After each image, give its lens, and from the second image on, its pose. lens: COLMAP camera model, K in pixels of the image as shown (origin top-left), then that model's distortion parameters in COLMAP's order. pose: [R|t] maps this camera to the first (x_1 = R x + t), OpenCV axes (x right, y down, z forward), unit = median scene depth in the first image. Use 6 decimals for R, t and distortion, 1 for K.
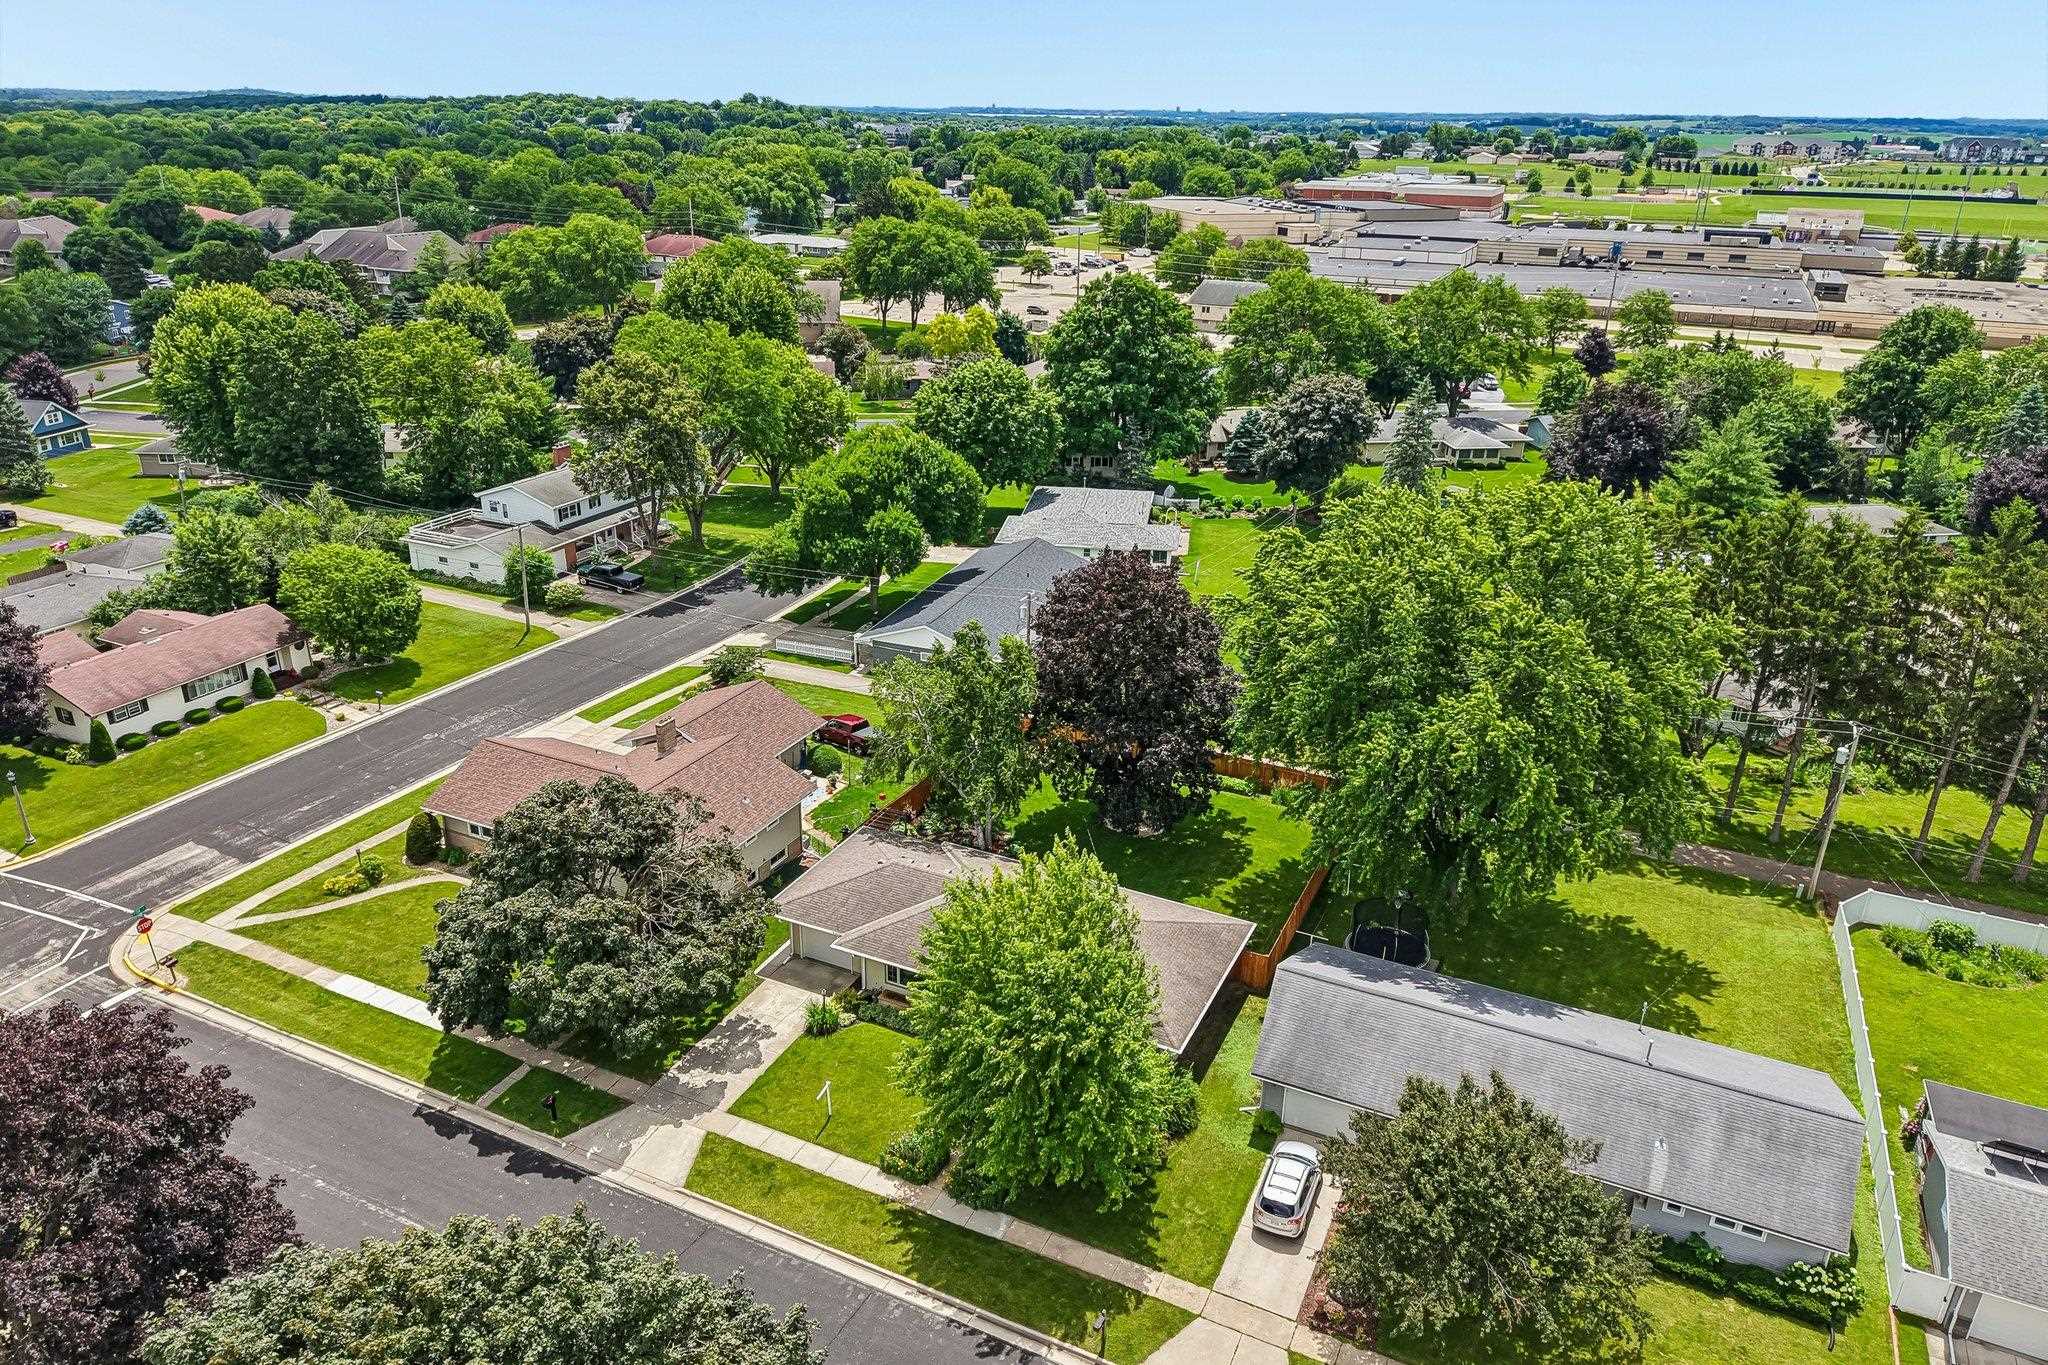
lens RADIAL K [[1363.9, 0, 1024.0], [0, 1363.9, 682.5], [0, 0, 1]] dist [0.023879, -0.023631]
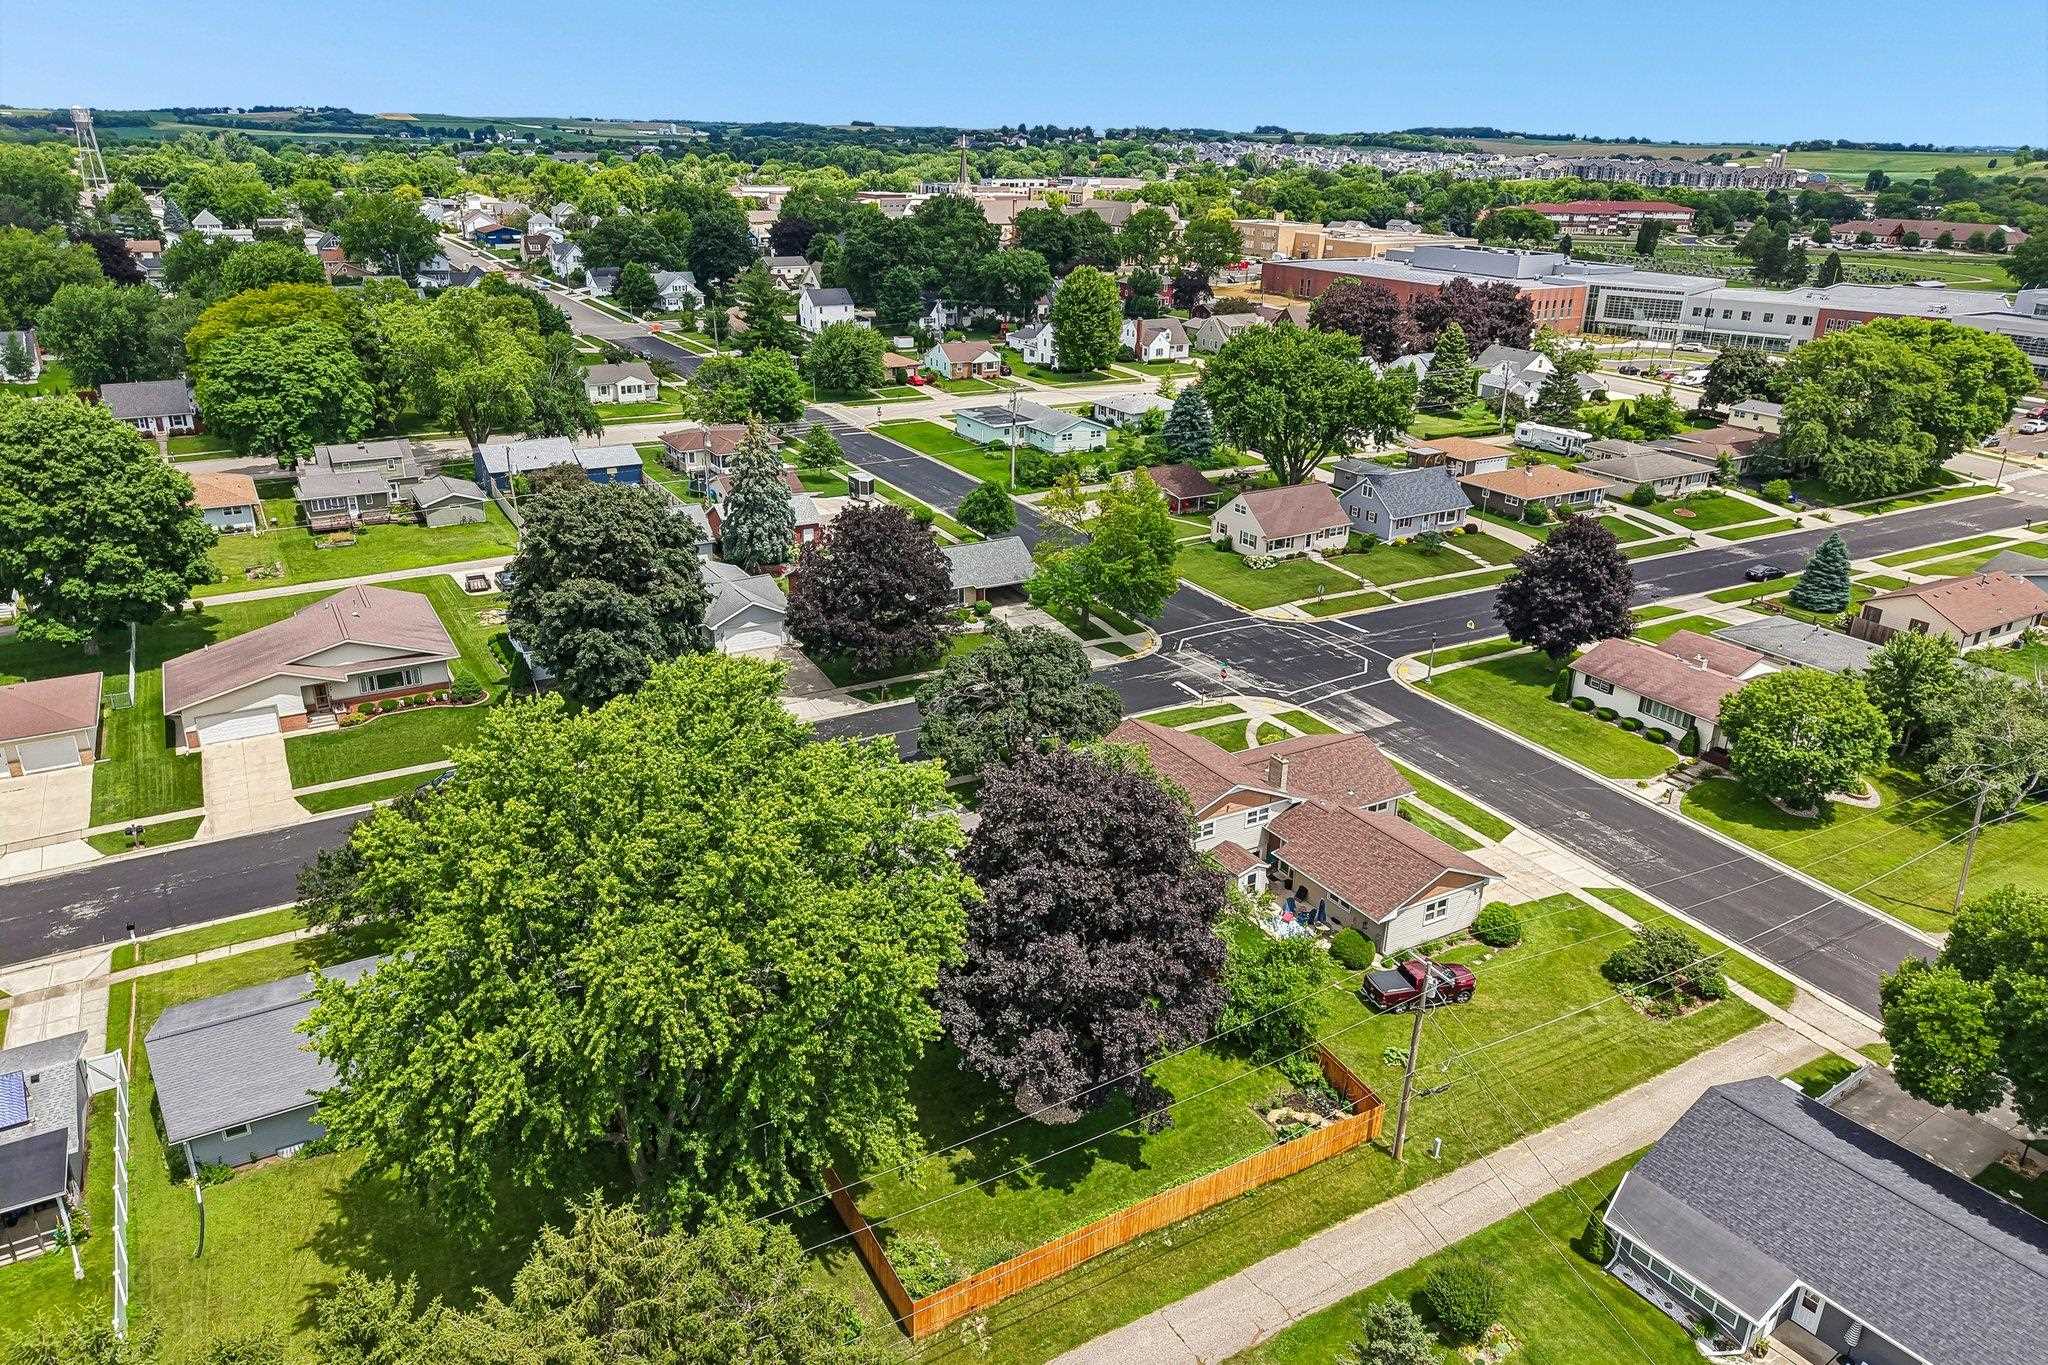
lens RADIAL K [[1360.0, 0, 1021.4], [0, 1360.0, 712.0], [0, 0, 1]] dist [0.048523, -0.061196]
pose [[-0.560351, 0.301903, -0.771272, 0.377456], [-0.345345, 0.761231, 0.548876, -0.293591], [0.752824, 0.573918, -0.322296, 0.665046]]
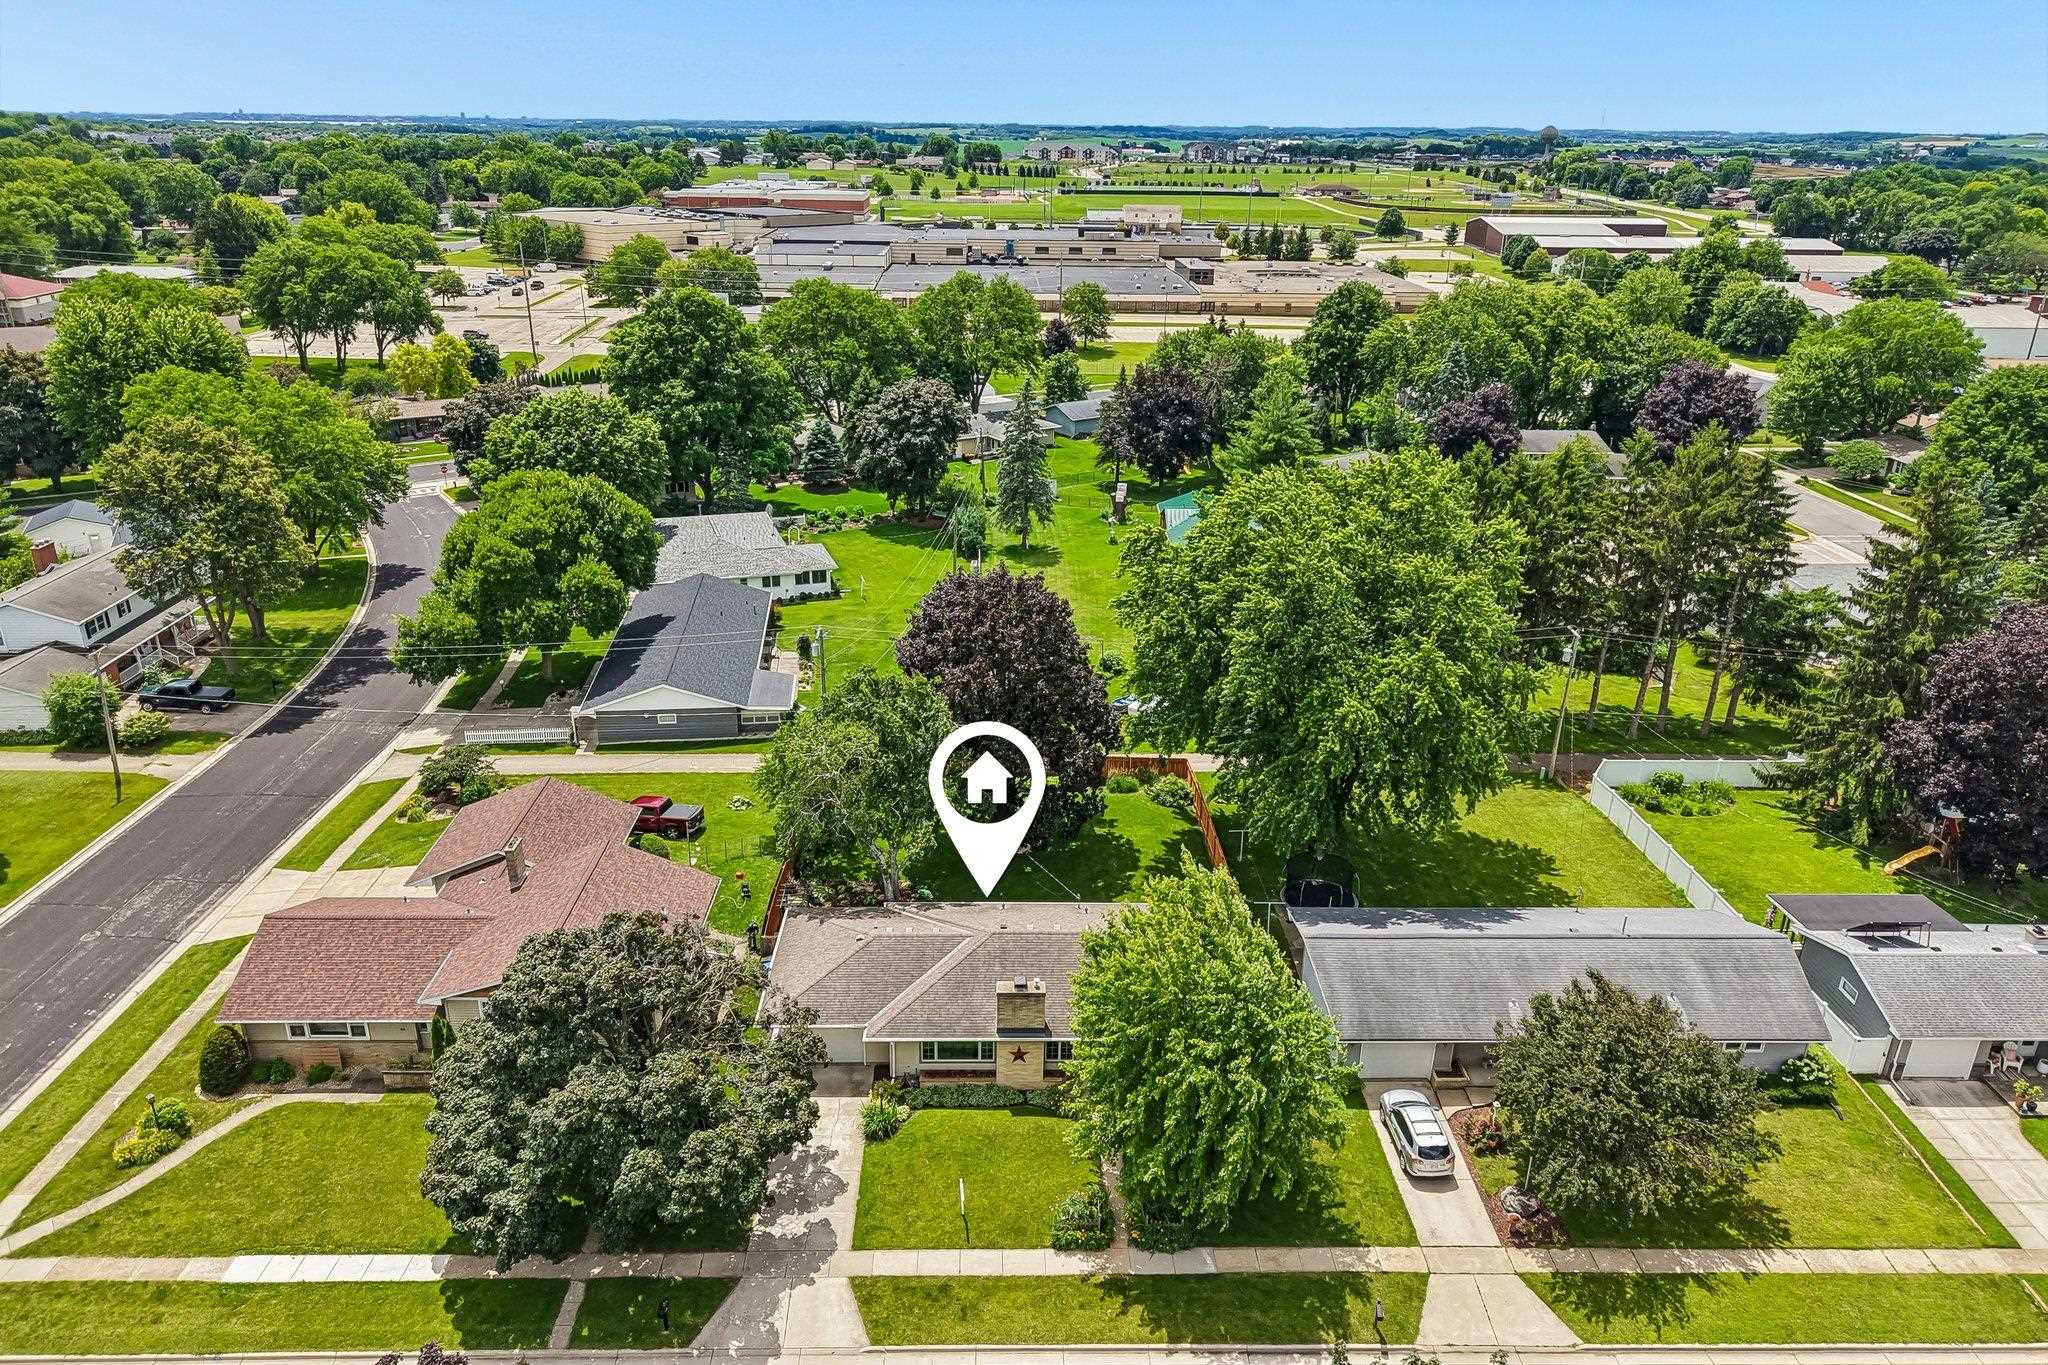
lens RADIAL K [[1363.9, 0, 1024.0], [0, 1363.9, 682.5], [0, 0, 1]] dist [0.023879, -0.023631]
pose [[0.893556, -0.171202, 0.415027, -0.179170], [0.173088, 0.984340, 0.033390, -0.024454], [-0.414244, 0.042000, 0.909196, 0.056602]]
